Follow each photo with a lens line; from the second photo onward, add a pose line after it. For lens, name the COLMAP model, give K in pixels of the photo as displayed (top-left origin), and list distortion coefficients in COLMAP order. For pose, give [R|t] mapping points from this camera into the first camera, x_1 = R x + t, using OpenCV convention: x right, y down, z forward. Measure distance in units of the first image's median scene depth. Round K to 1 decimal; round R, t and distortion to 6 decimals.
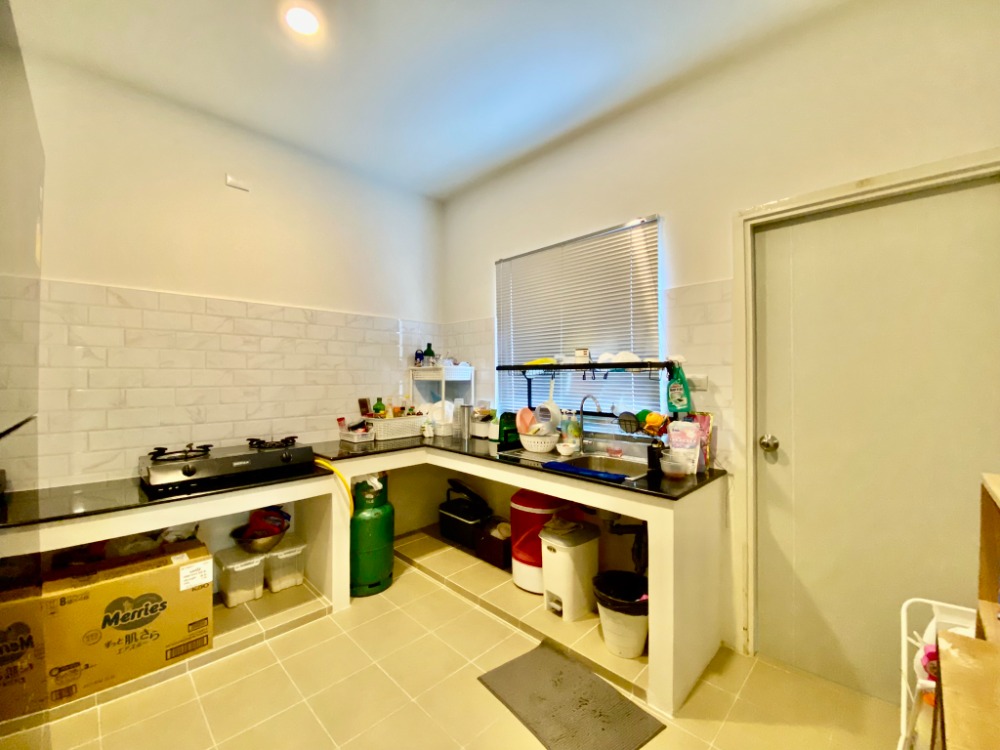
lens RADIAL K [[405.0, 0, 494.0], [0, 405.0, 374.6], [0, 0, 1]] dist [0.028583, -0.022741]
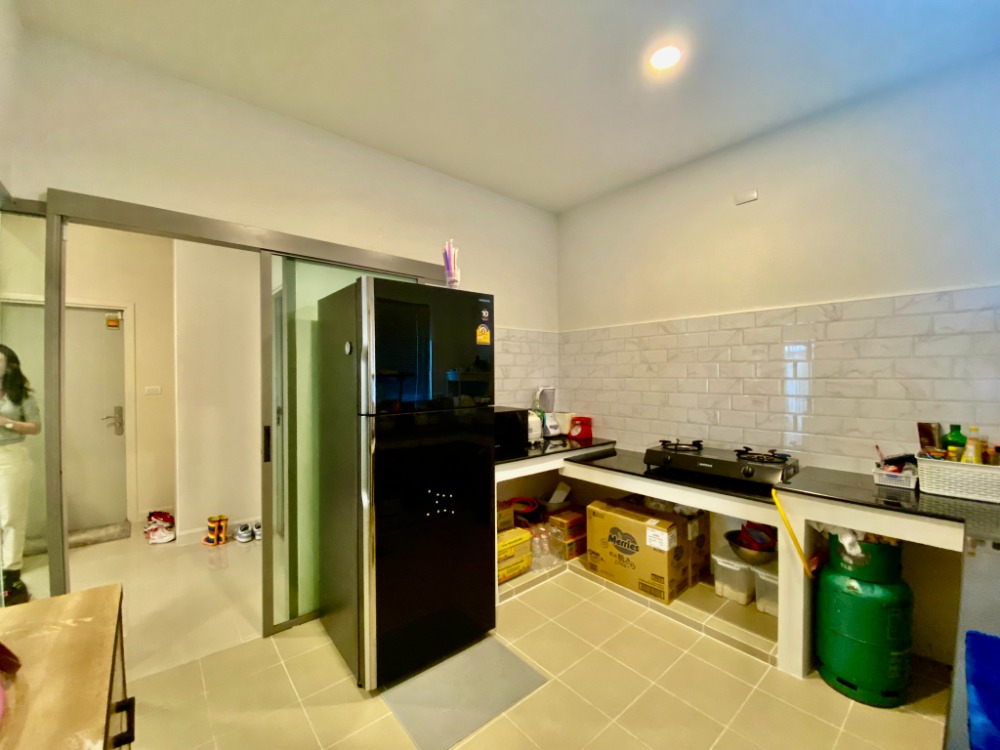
lens RADIAL K [[405.0, 0, 494.0], [0, 405.0, 374.6], [0, 0, 1]] dist [0.028583, -0.022741]
pose [[-0.082447, 0.004267, -0.996586, 0.524852], [0.012783, 0.999913, 0.003223, -0.039331], [0.996513, -0.012473, -0.082495, 0.515897]]
